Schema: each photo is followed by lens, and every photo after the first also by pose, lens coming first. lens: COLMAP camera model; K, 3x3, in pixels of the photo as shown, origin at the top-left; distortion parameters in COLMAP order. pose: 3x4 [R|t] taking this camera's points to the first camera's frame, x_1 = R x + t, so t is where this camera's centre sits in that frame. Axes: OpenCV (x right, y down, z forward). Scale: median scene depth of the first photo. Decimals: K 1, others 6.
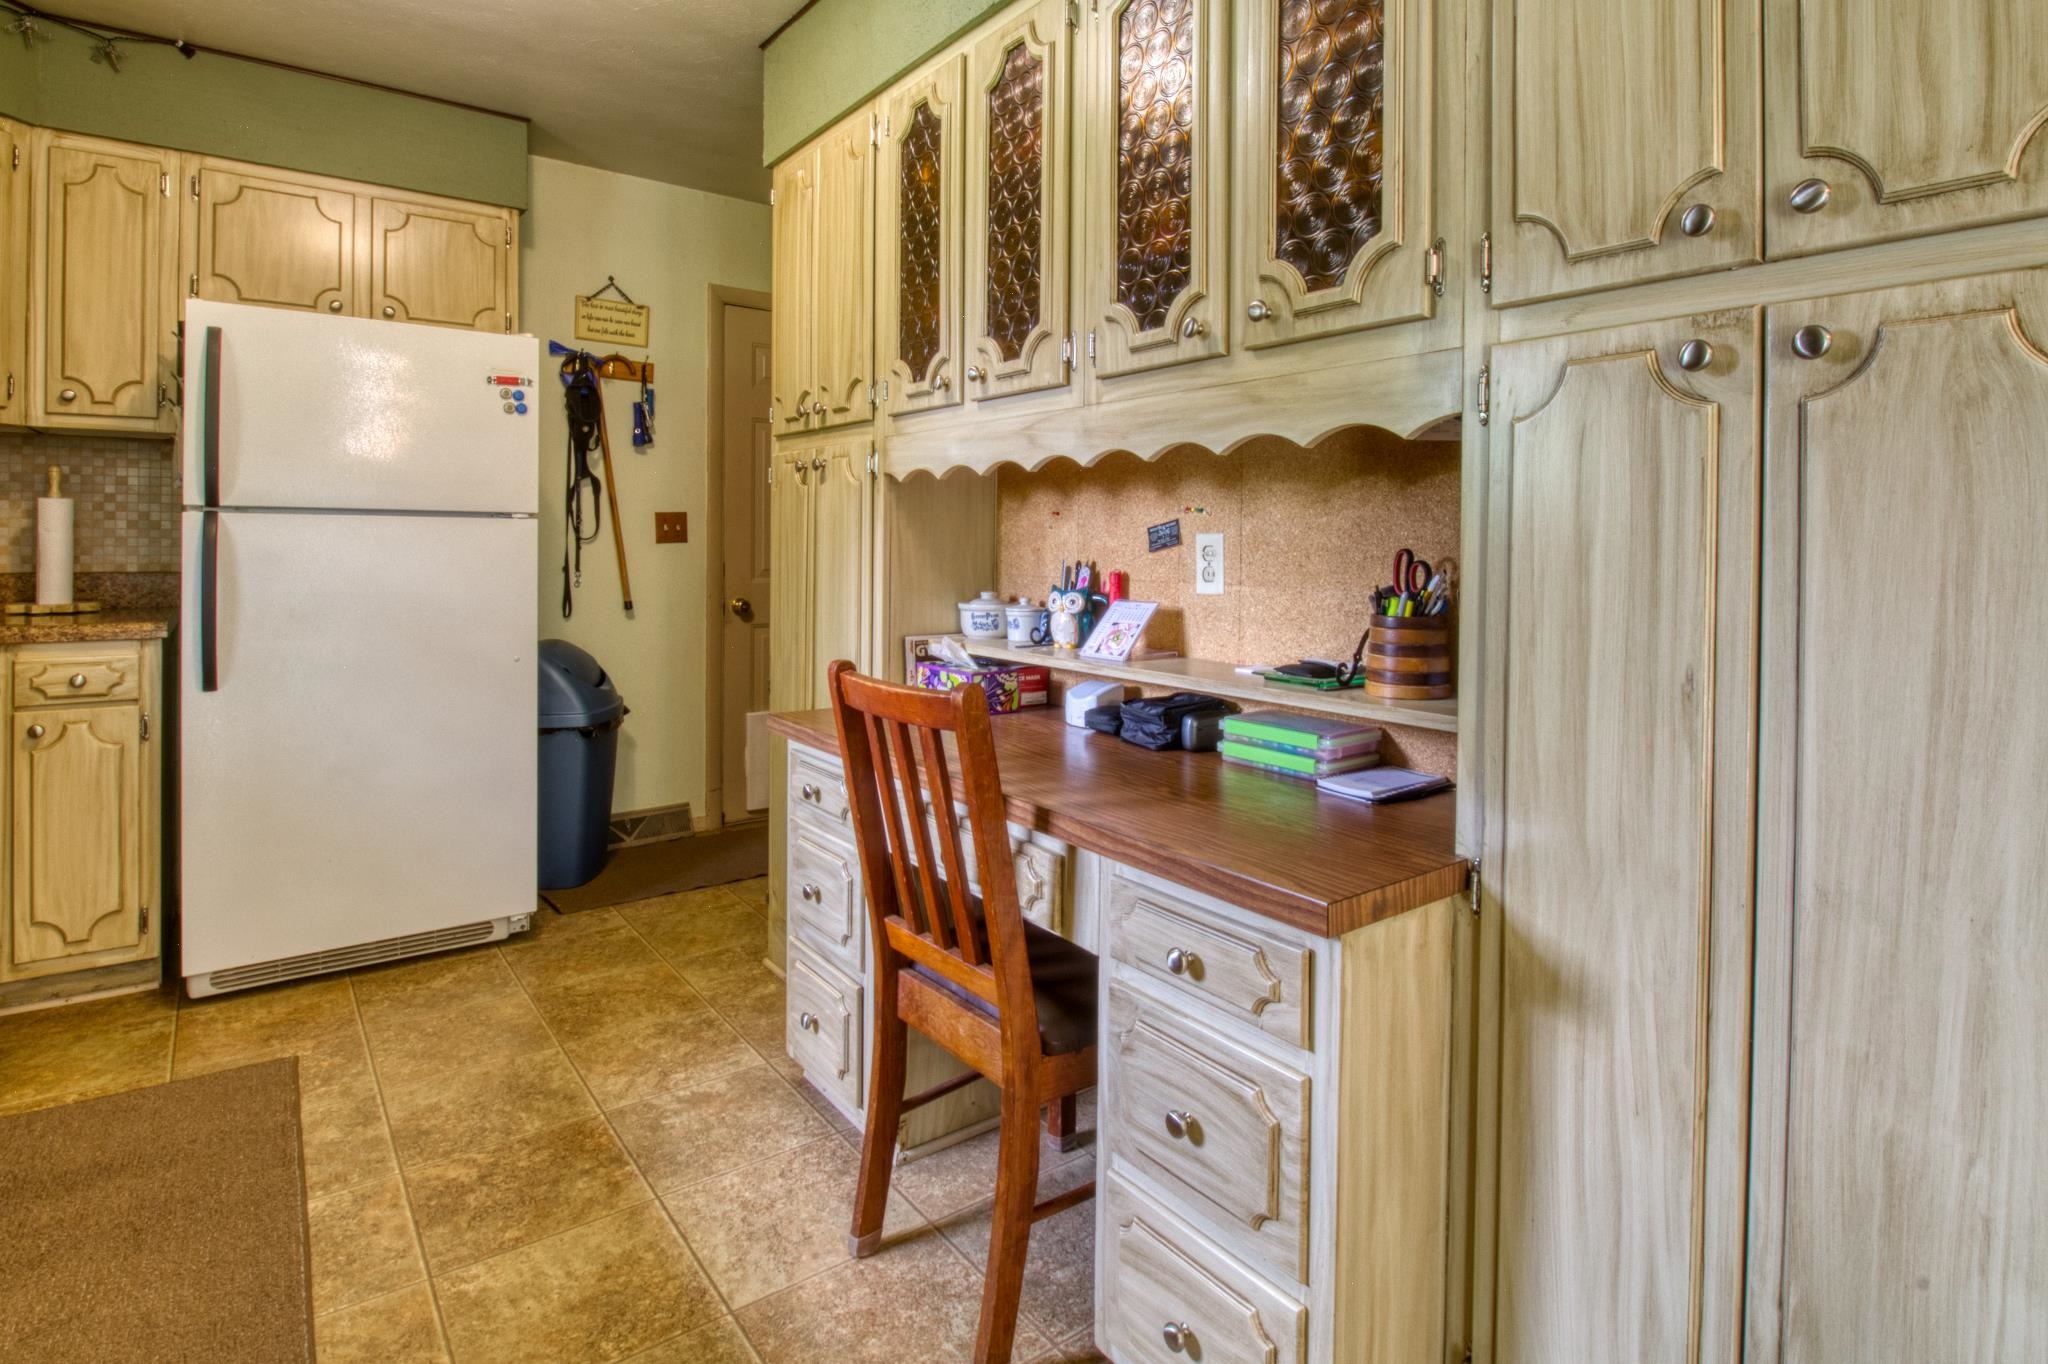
lens RADIAL K [[1043.9, 0, 1065.6], [0, 1043.9, 545.6], [0, 0, 1]] dist [-0.007184, -0.010247]
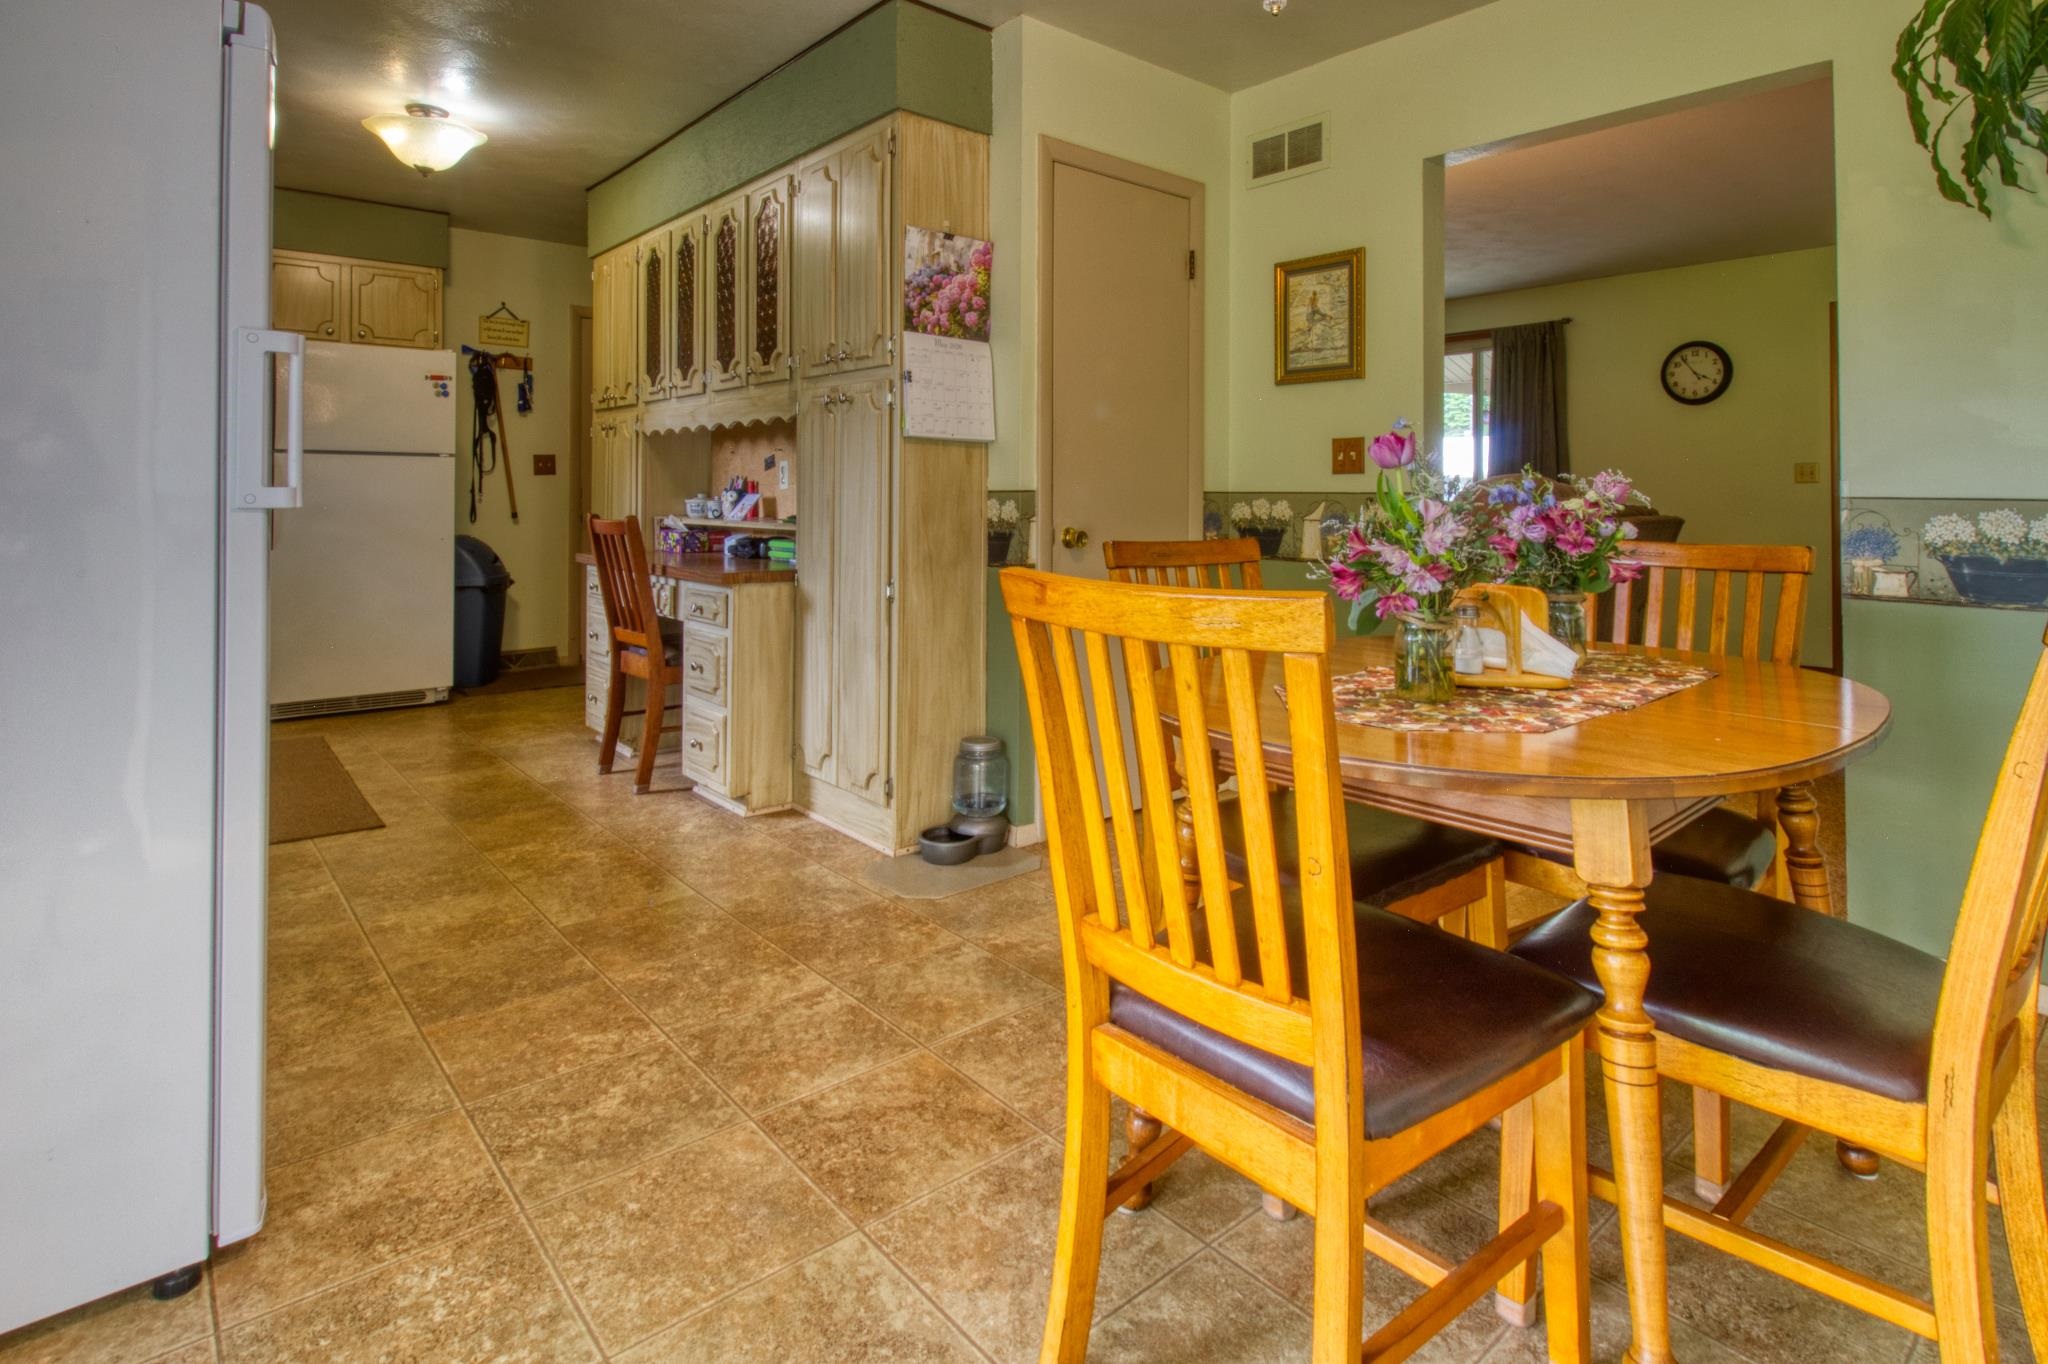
lens RADIAL K [[1043.9, 0, 1088.1], [0, 1043.9, 480.5], [0, 0, 1]] dist [-0.007184, -0.010247]
pose [[0.996713, -0.003997, 0.080915, 0.487308], [0.005096, 0.999898, -0.013370, 0.050193], [-0.080854, 0.013738, 0.996631, -0.976034]]
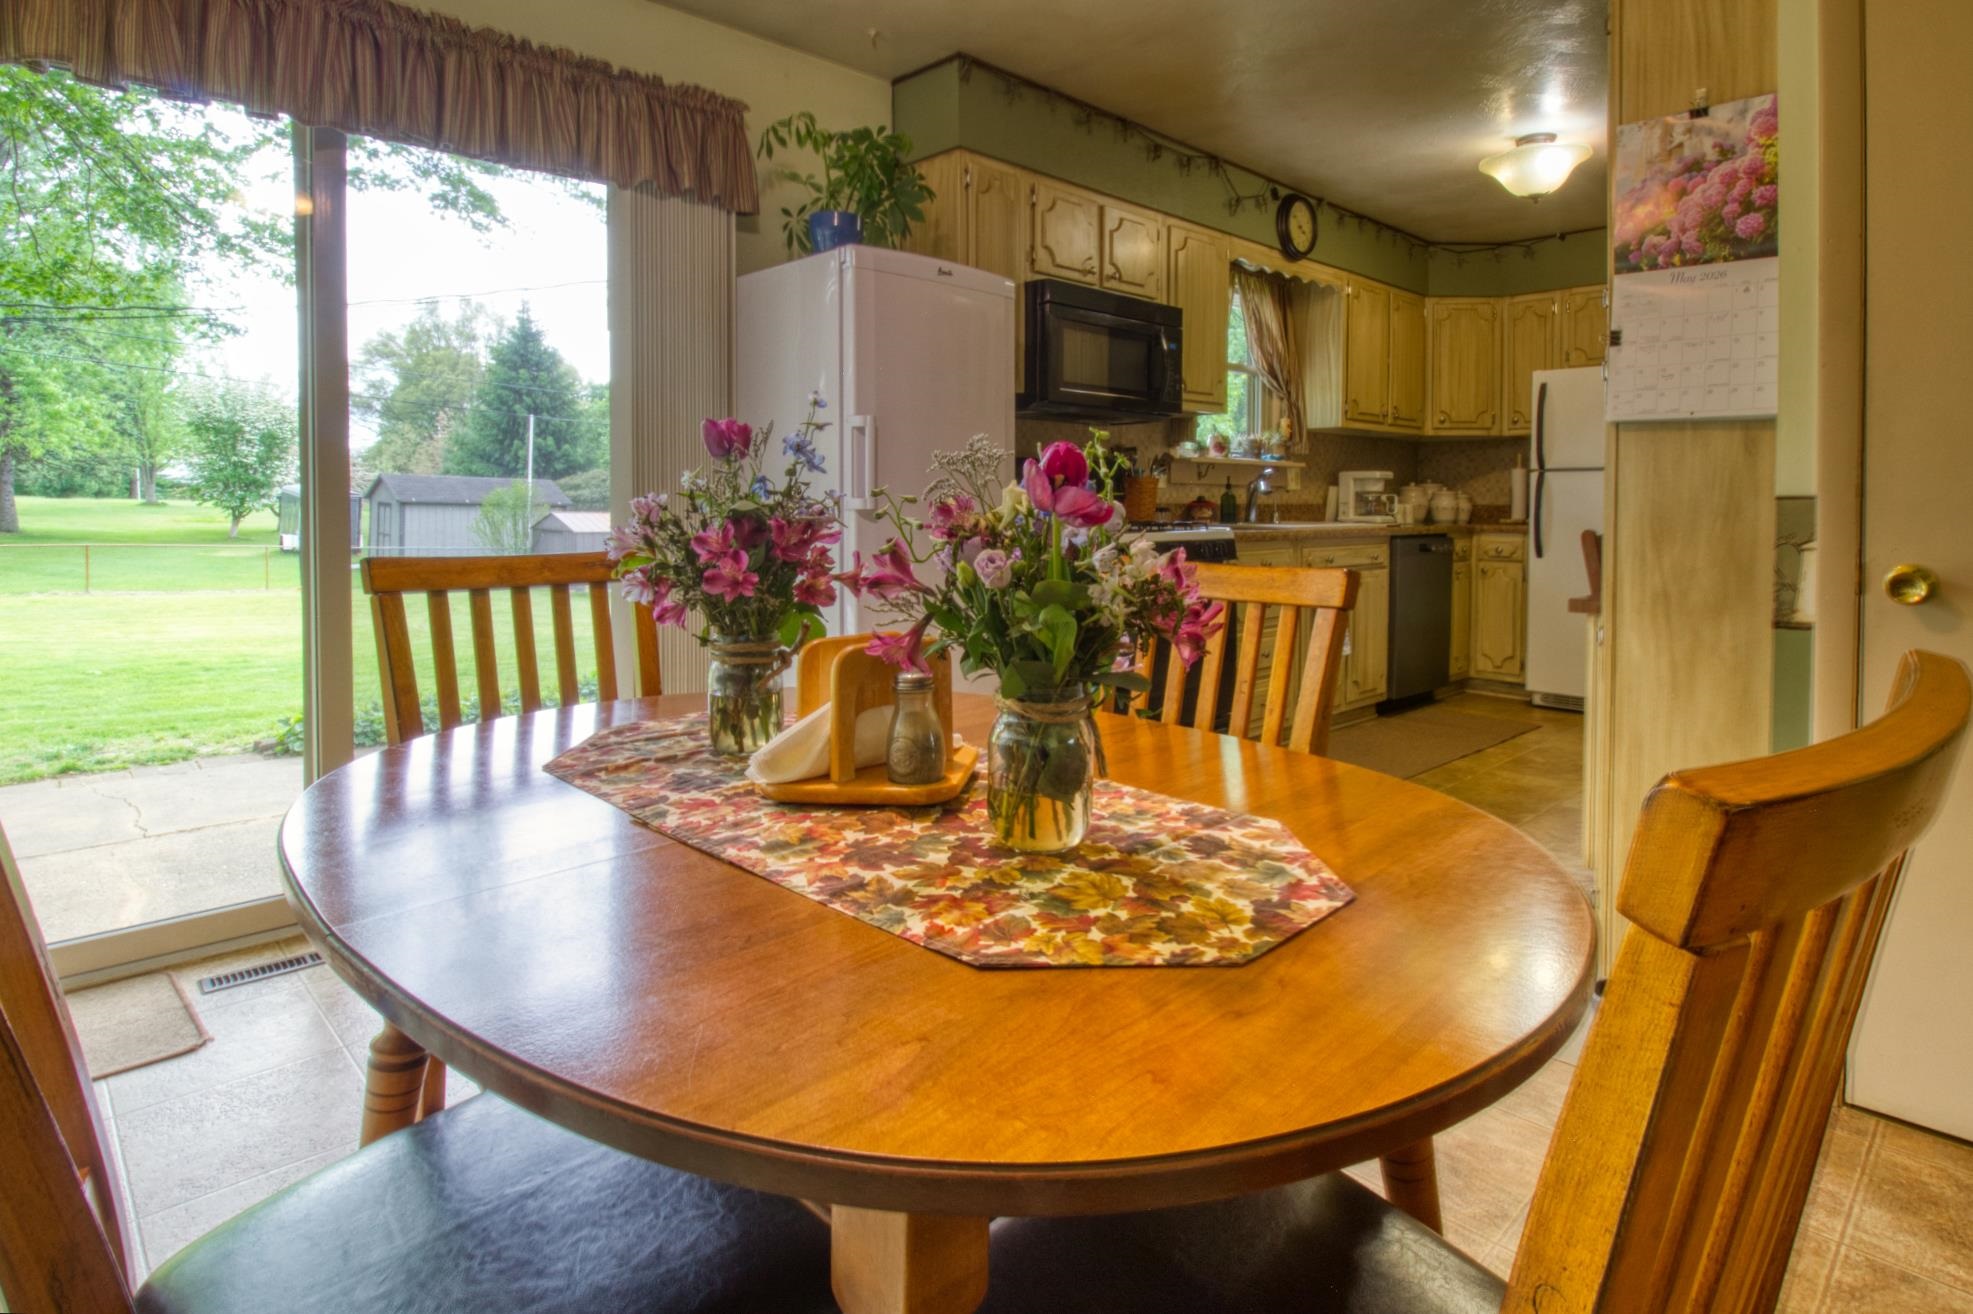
lens RADIAL K [[1044.3, 0, 1008.2], [0, 1044.3, 538.7], [0, 0, 1]] dist [-0.011463, -0.006799]
pose [[0.109121, 0.025465, -0.993702, 1.214316], [-0.007450, 0.999665, 0.024800, 0.061164], [0.994001, 0.004697, 0.109275, -0.319792]]
